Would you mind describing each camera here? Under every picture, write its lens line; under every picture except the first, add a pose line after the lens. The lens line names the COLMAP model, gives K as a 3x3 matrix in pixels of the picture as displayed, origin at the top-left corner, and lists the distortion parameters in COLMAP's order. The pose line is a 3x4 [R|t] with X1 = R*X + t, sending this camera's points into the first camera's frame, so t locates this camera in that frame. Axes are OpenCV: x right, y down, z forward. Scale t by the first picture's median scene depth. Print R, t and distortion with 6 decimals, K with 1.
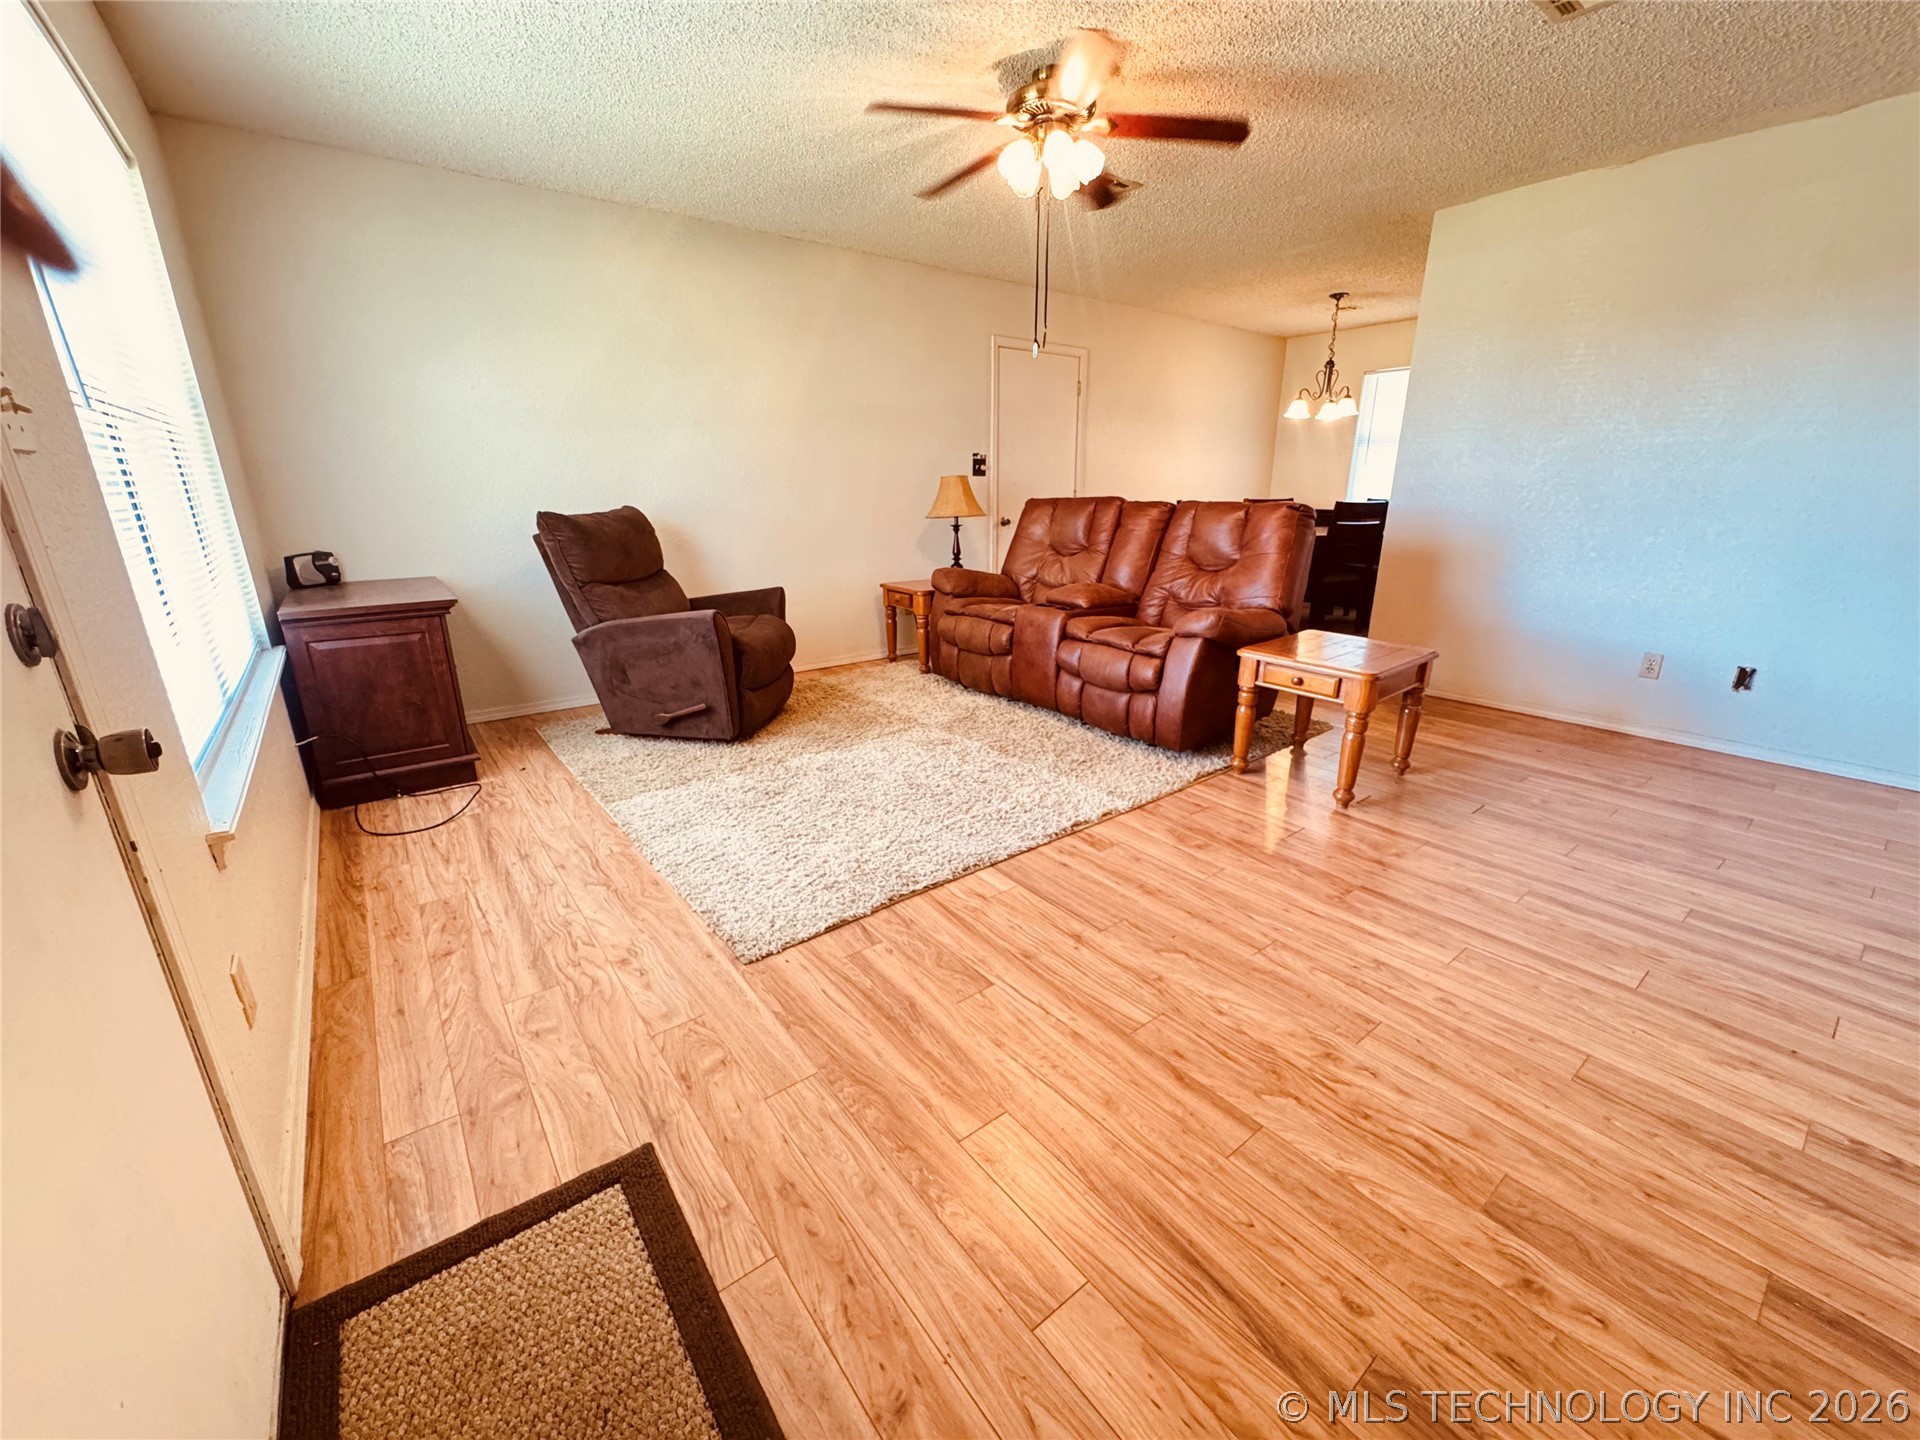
lens RADIAL K [[768.1, 0, 964.6], [0, 768.1, 723.4], [0, 0, 1]] dist [-0.002690, 0.000535]
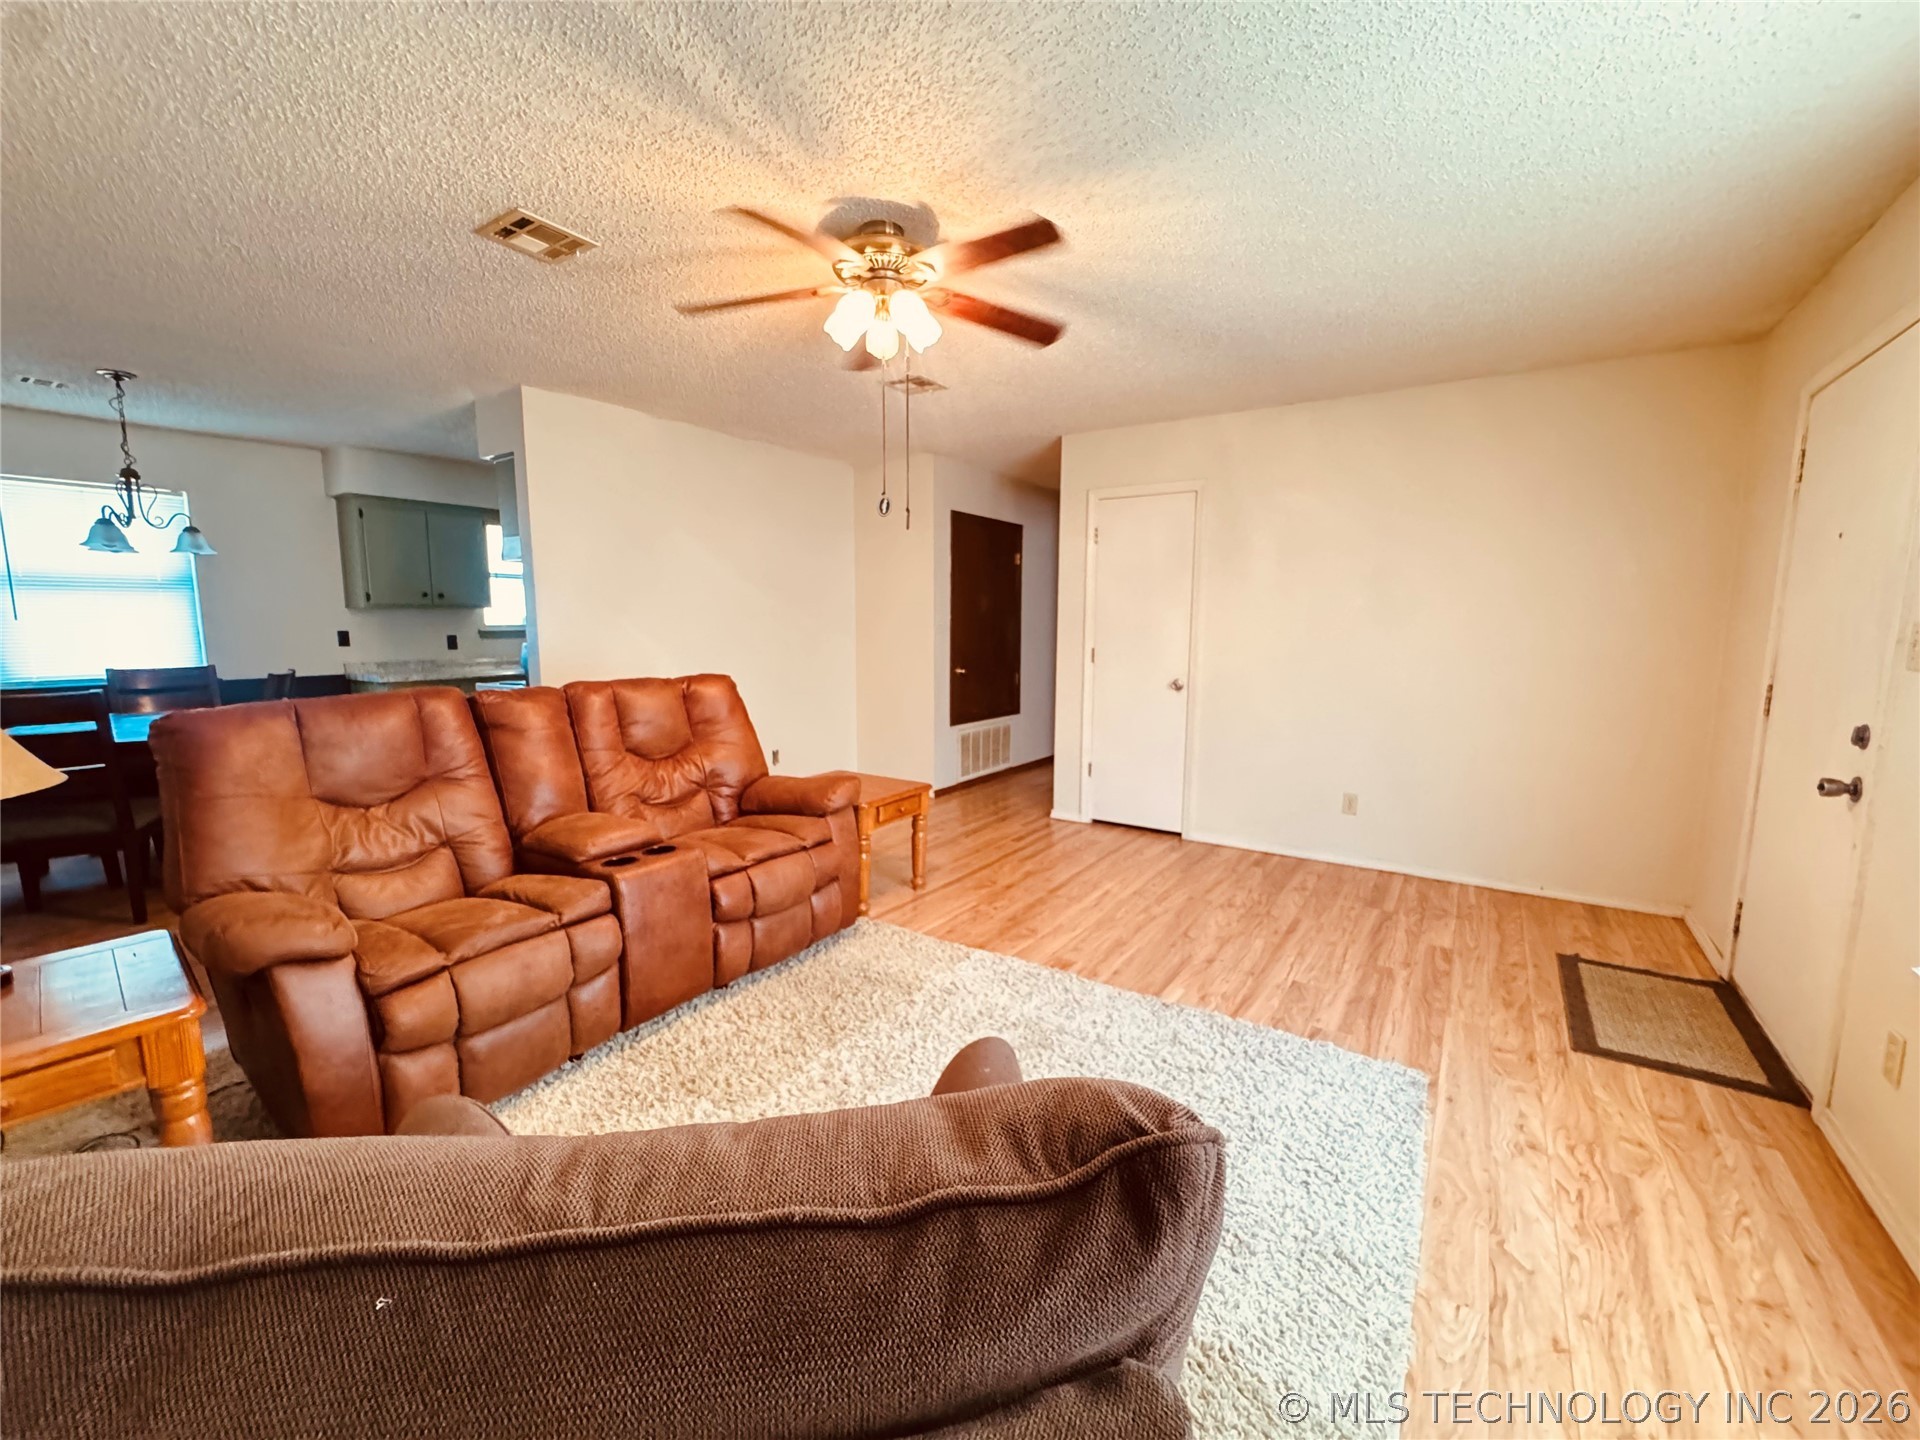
lens RADIAL K [[768.1, 0, 957.1], [0, 768.1, 713.7], [0, 0, 1]] dist [-0.002690, 0.000535]
pose [[-0.300063, -0.113782, 0.947109, -1.118080], [0.287018, 0.936084, 0.203390, -0.641953], [-0.909716, 0.332867, -0.248227, 1.772015]]
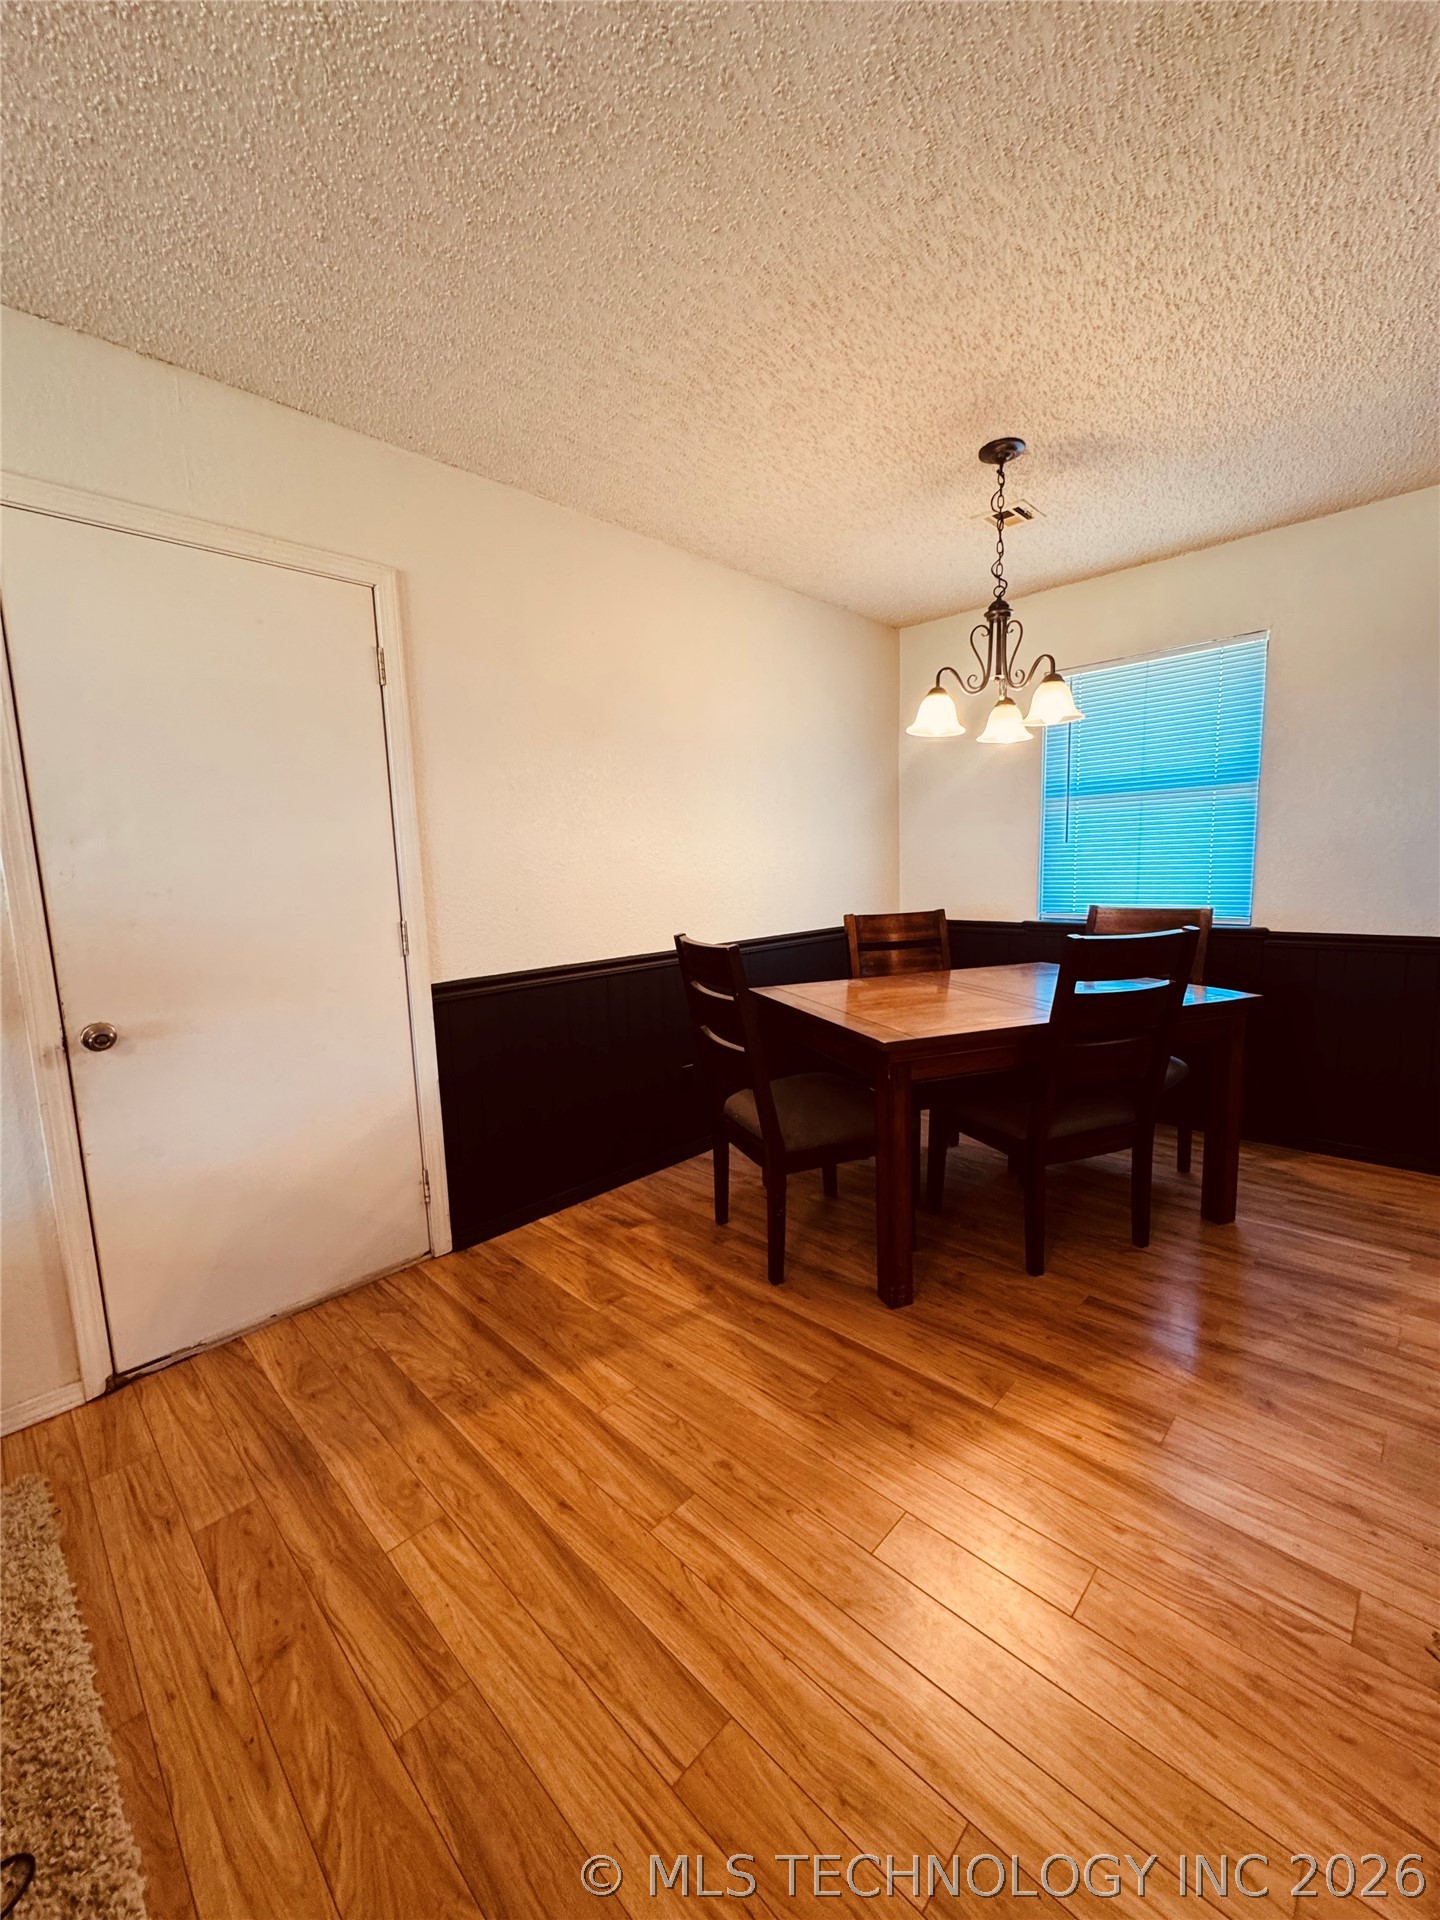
lens RADIAL K [[768.1, 0, 721.6], [0, 768.1, 961.6], [0, 0, 1]] dist [-0.002690, 0.000535]
pose [[0.991689, -0.041063, 0.121926, 0.804791], [0.061496, 0.983717, -0.168875, -0.660400], [-0.113006, 0.174970, 0.978067, 1.923245]]
